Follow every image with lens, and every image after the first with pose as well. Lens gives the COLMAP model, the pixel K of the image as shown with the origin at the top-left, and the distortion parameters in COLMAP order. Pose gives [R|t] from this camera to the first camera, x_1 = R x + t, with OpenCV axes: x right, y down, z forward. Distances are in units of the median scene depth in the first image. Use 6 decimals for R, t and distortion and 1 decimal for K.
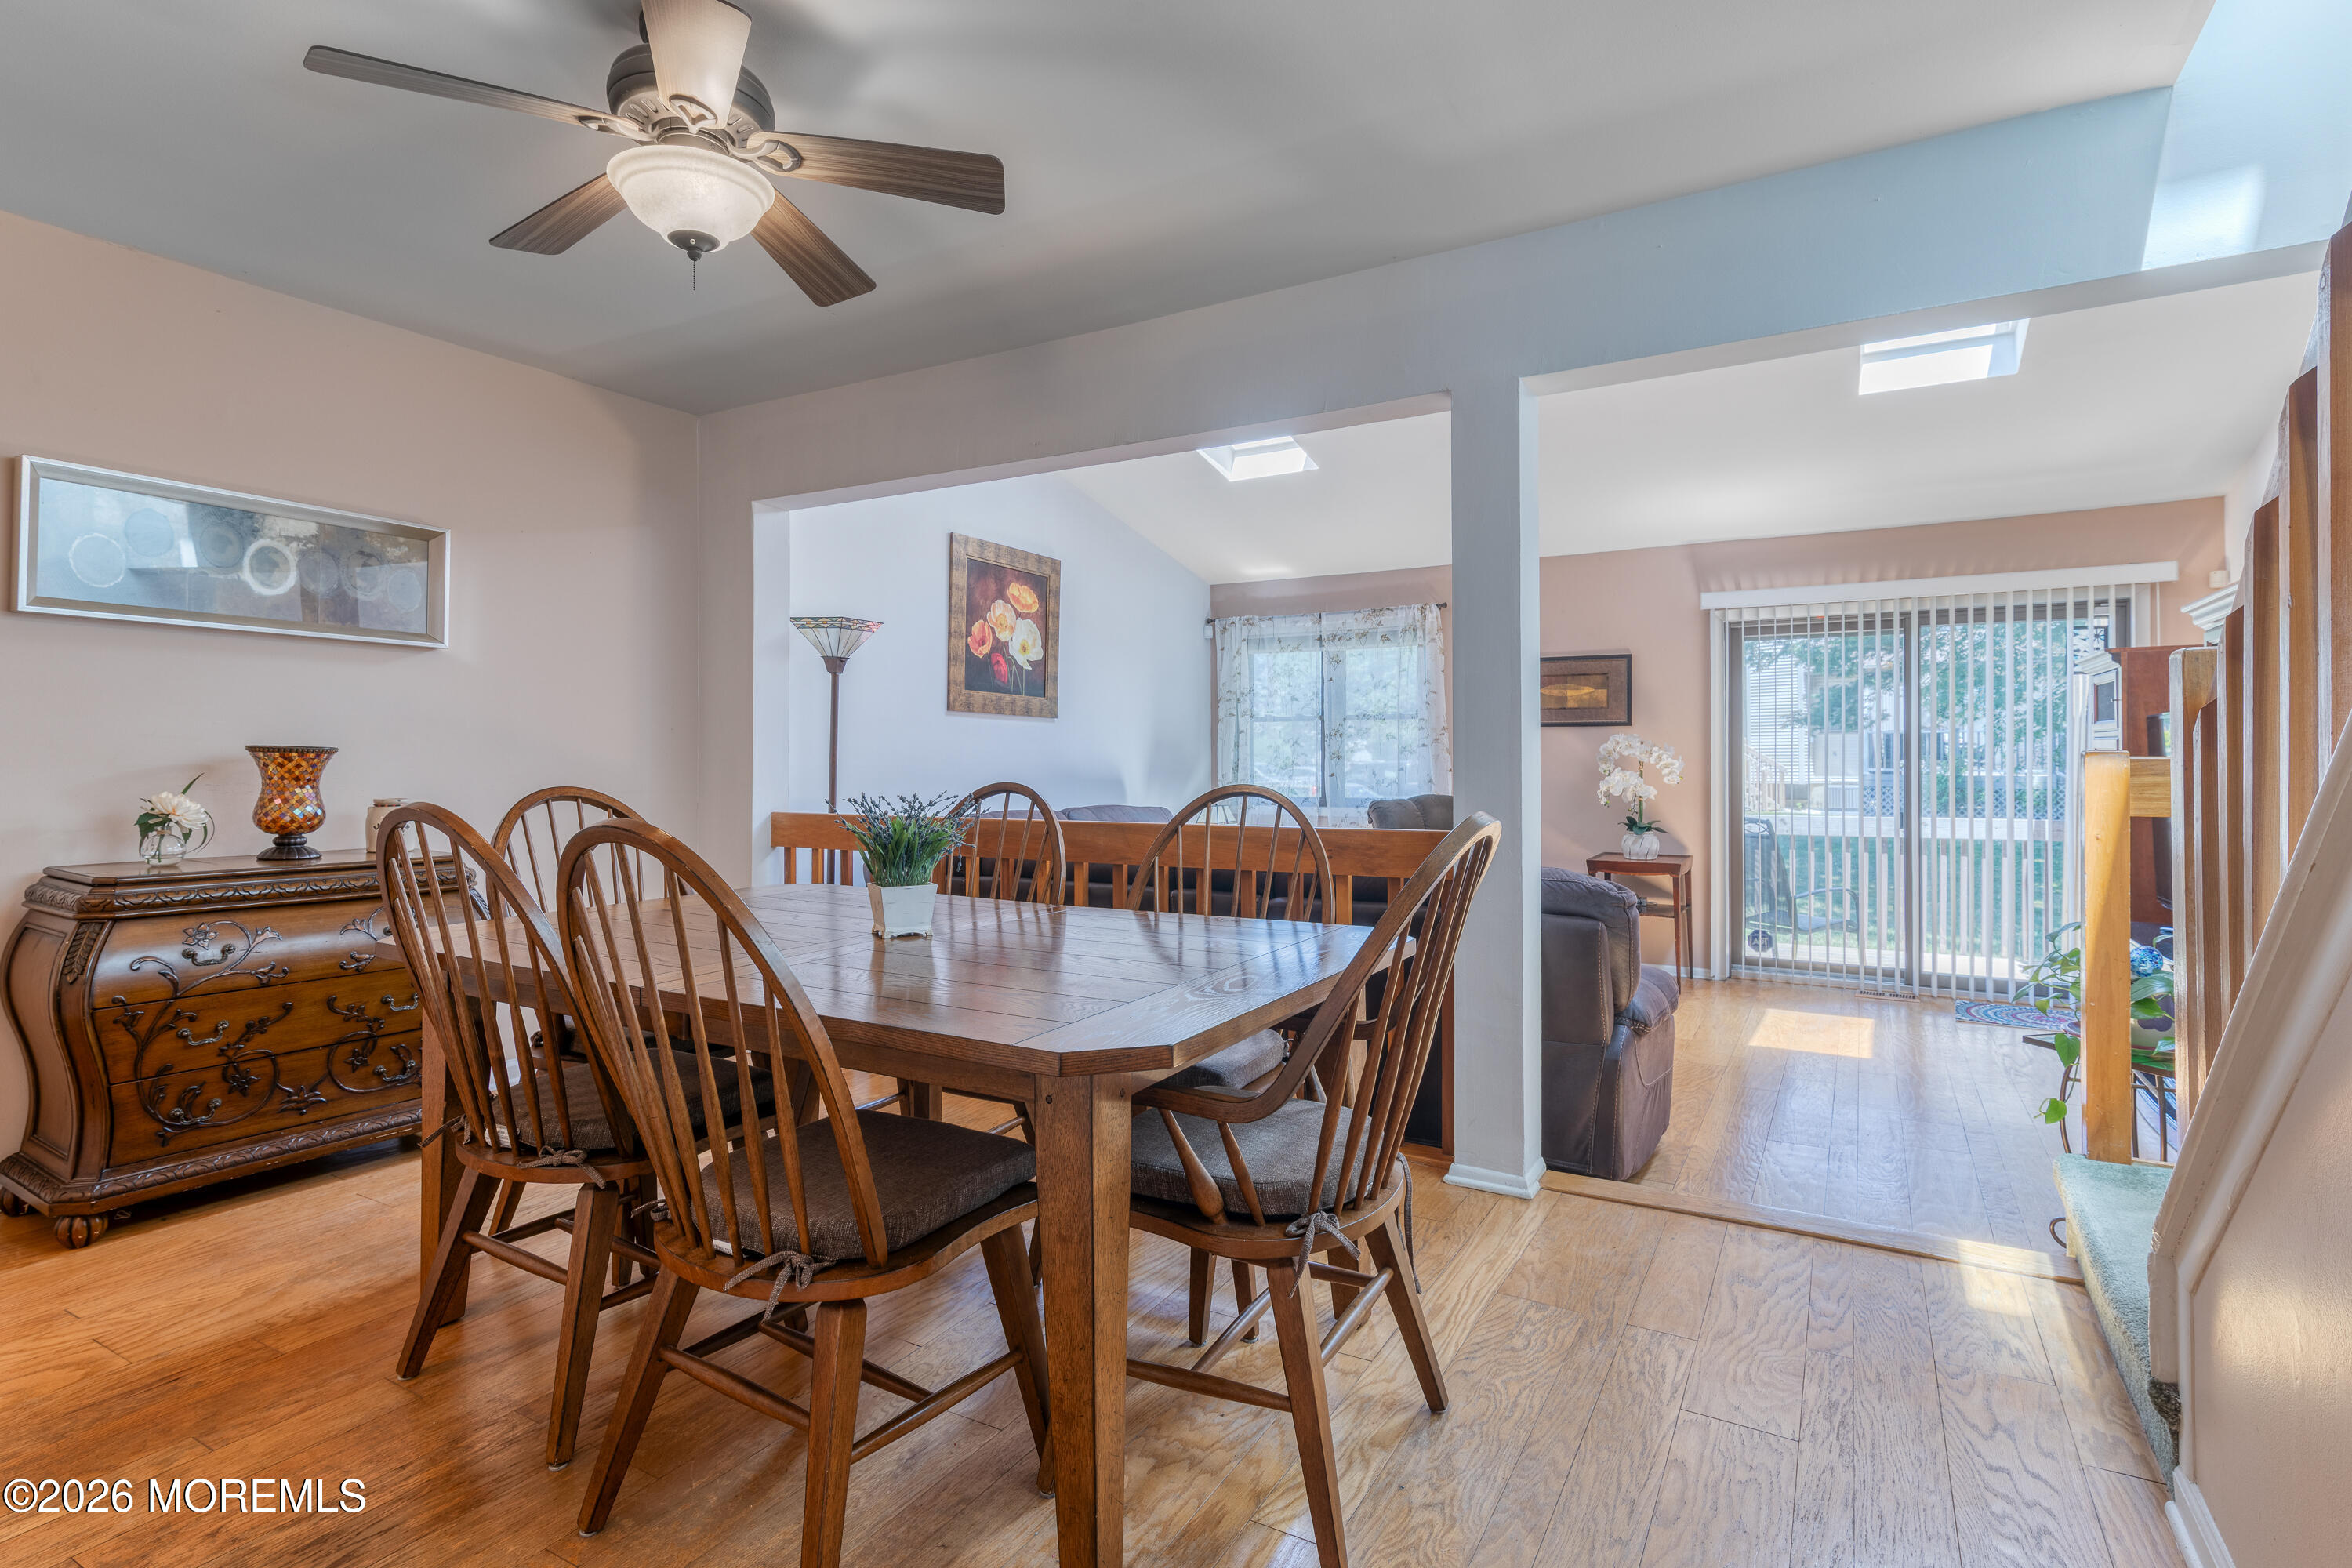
lens RADIAL K [[1121.6, 0, 1180.5], [0, 1121.6, 748.8], [0, 0, 1]] dist [0.001582, 0.000448]
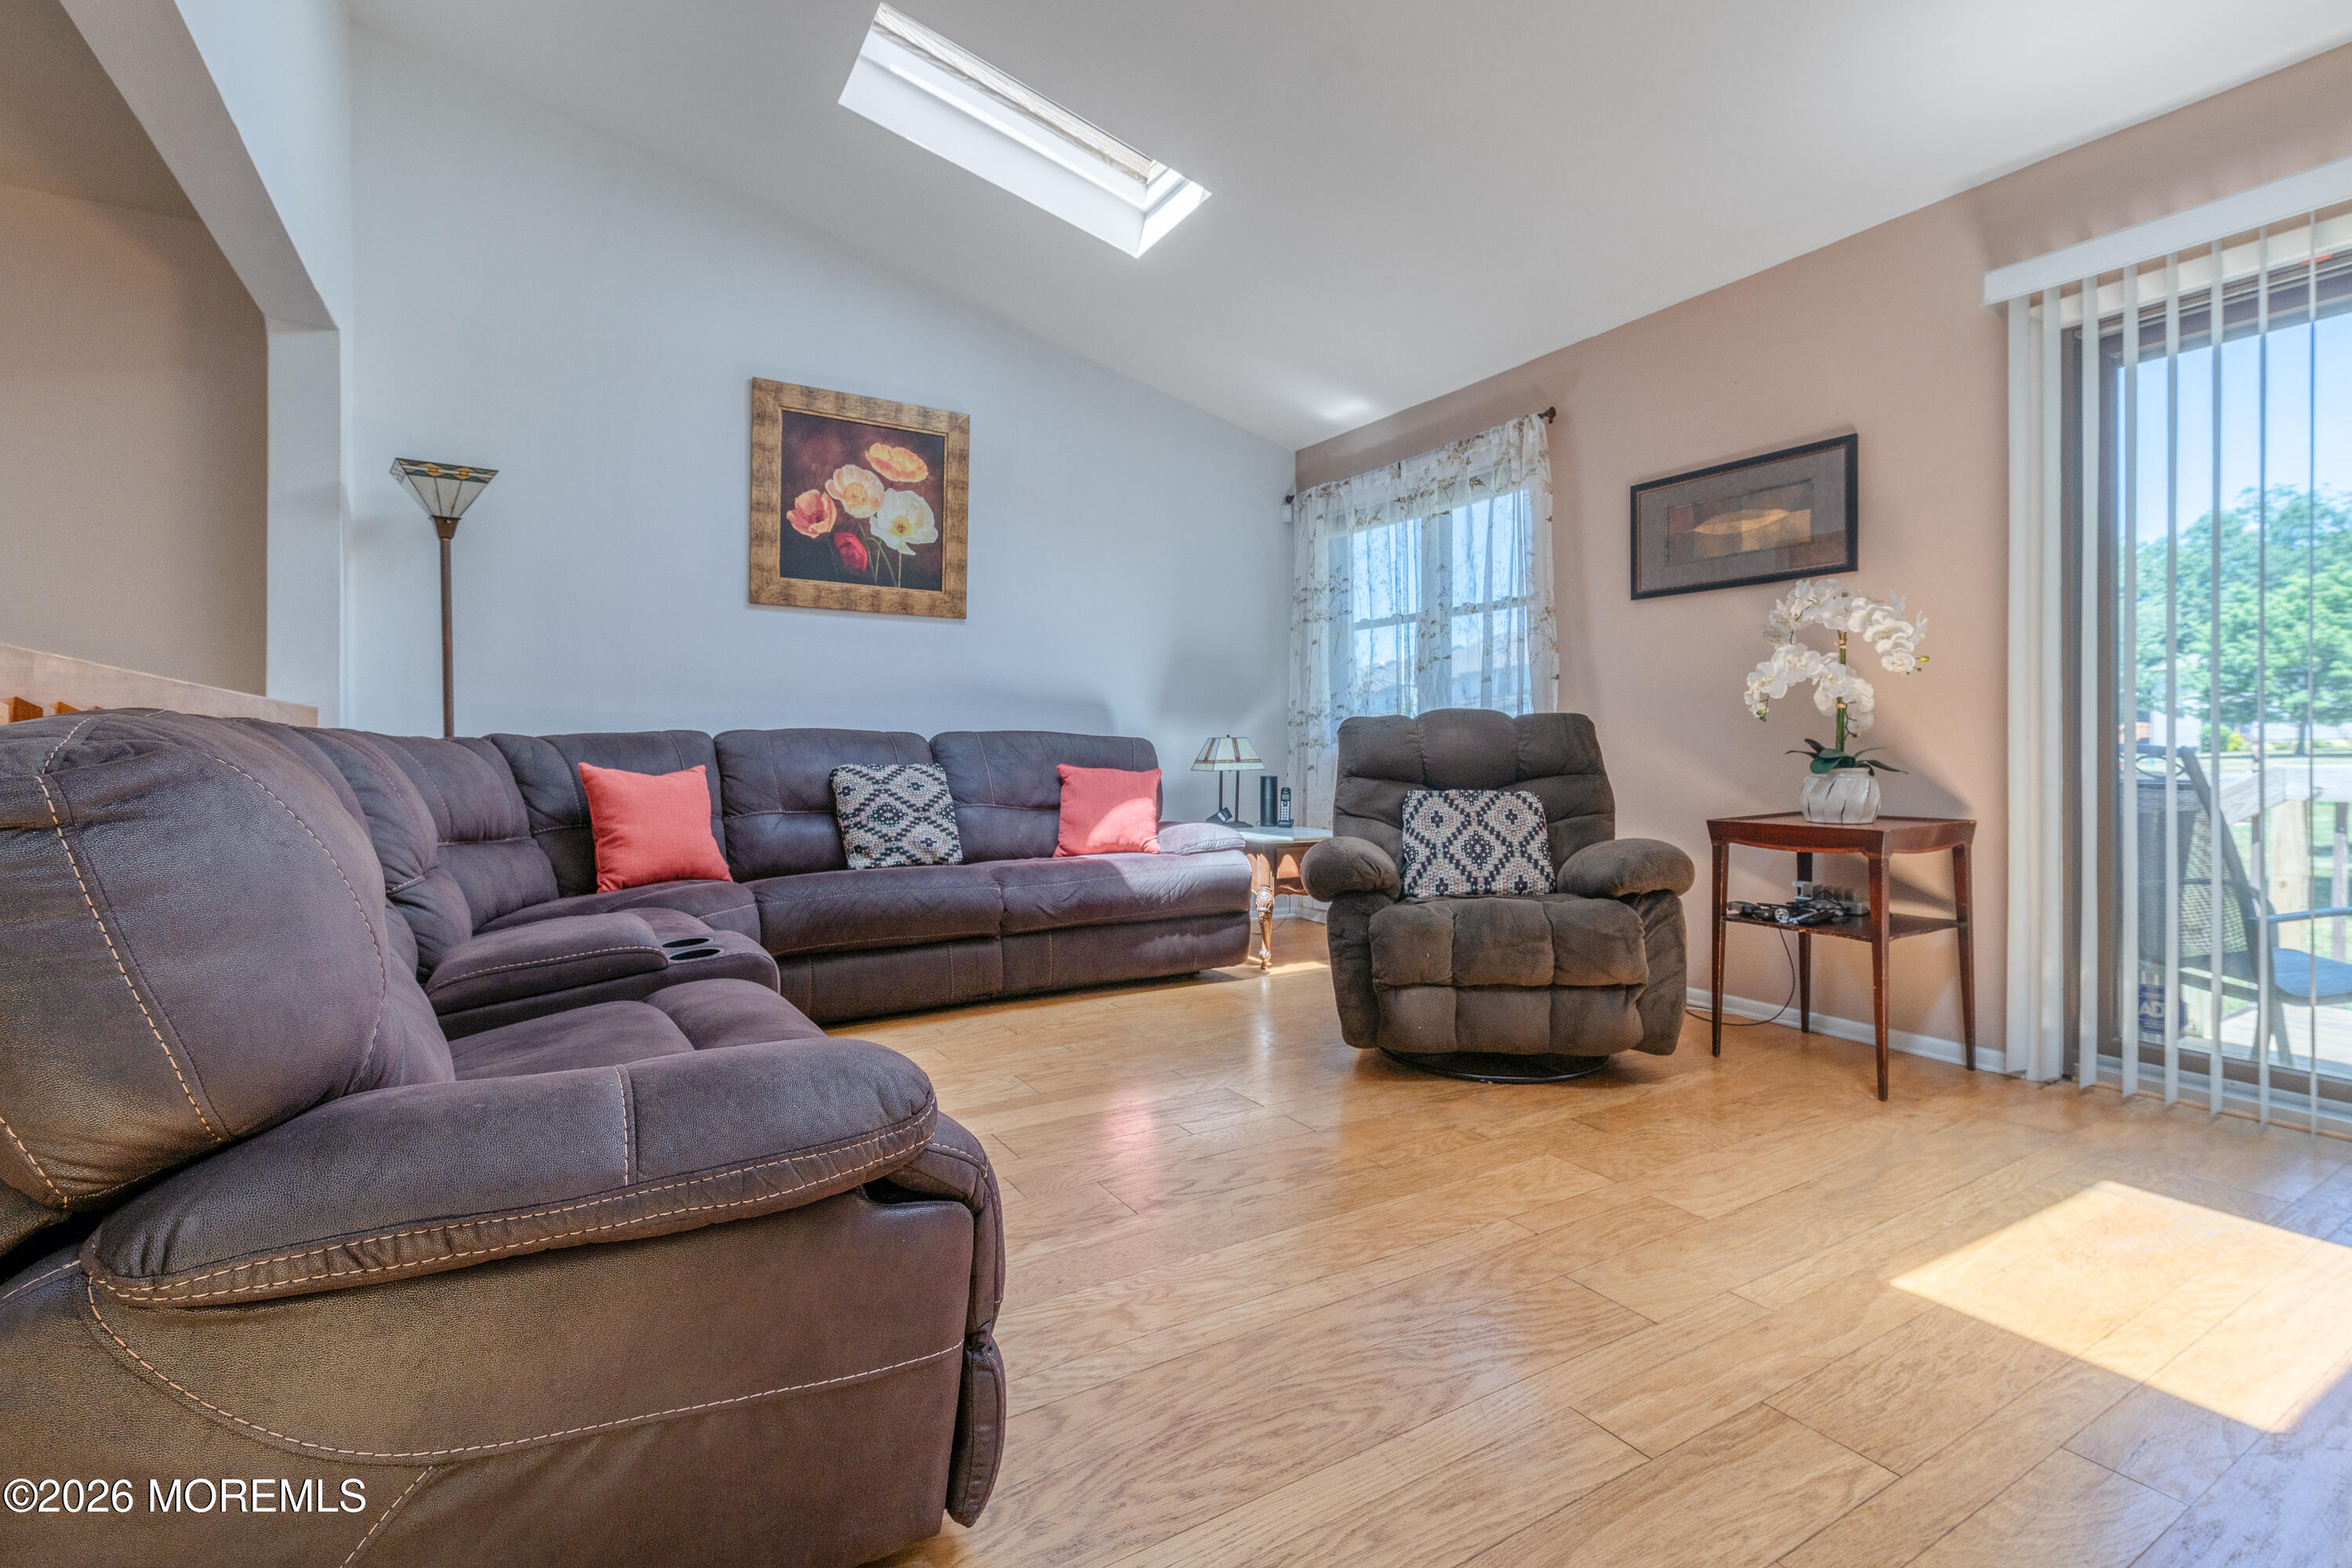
lens RADIAL K [[1057.9, 0, 1182.5], [0, 1057.9, 749.0], [0, 0, 1]] dist [0.001010, -0.000075]
pose [[0.880642, -0.002252, -0.473777, 0.375587], [0.006199, 0.999958, 0.006768, 0.059552], [0.473742, -0.008897, 0.880619, 0.436982]]
